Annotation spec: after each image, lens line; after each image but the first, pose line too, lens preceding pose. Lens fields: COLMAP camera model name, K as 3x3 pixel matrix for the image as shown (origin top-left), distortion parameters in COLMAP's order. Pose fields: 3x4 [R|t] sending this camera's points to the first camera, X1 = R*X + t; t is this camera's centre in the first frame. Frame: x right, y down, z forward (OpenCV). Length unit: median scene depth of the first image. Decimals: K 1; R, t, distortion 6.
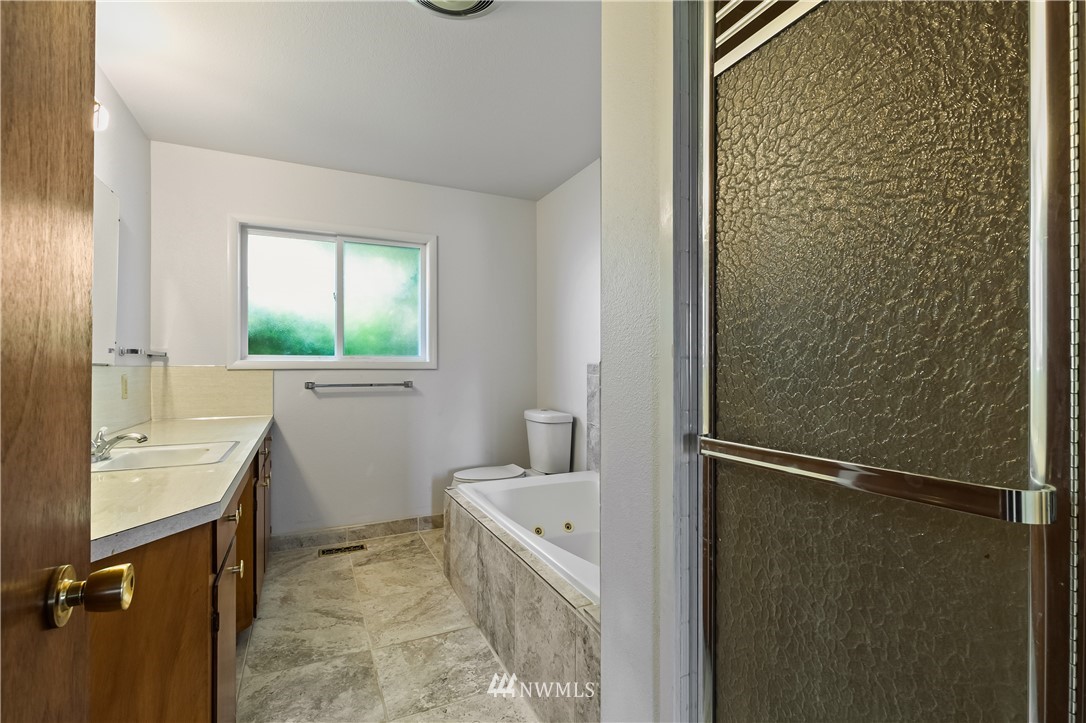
lens RADIAL K [[505.8, 0, 543.3], [0, 505.8, 363.6], [0, 0, 1]] dist [0.001349, -0.001542]
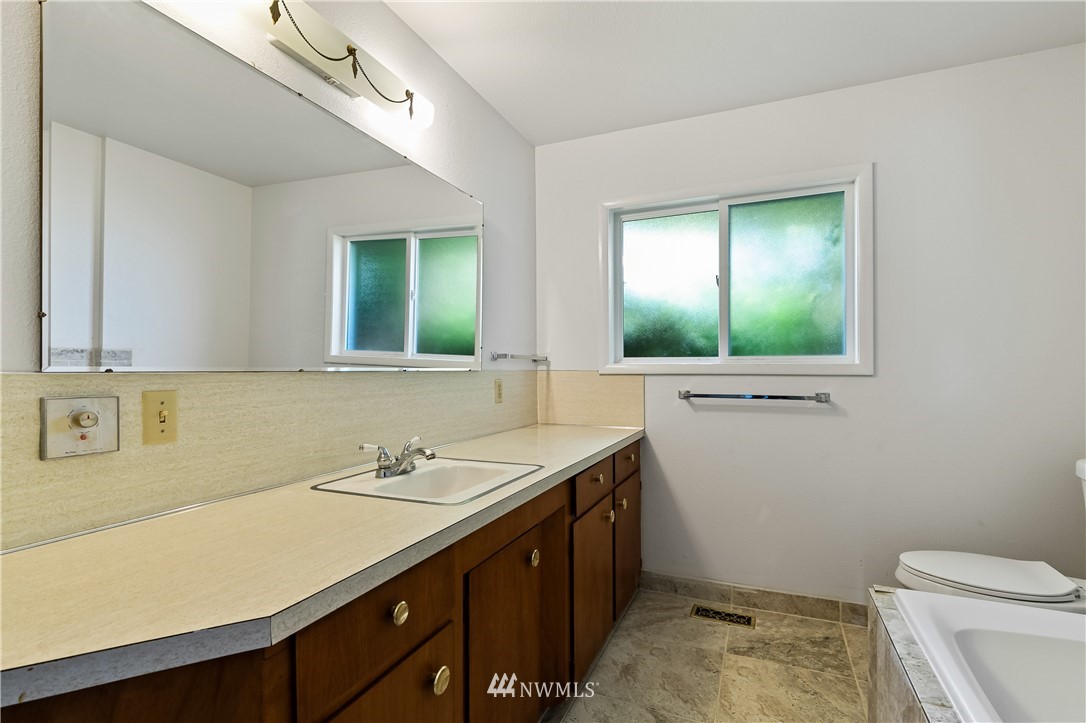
lens RADIAL K [[505.8, 0, 538.4], [0, 505.8, 367.9], [0, 0, 1]] dist [0.001349, -0.001542]
pose [[0.650709, -0.001503, -0.759326, -0.004331], [0.005482, 0.999981, 0.002718, -0.002428], [0.759307, -0.005932, 0.650705, 0.308053]]
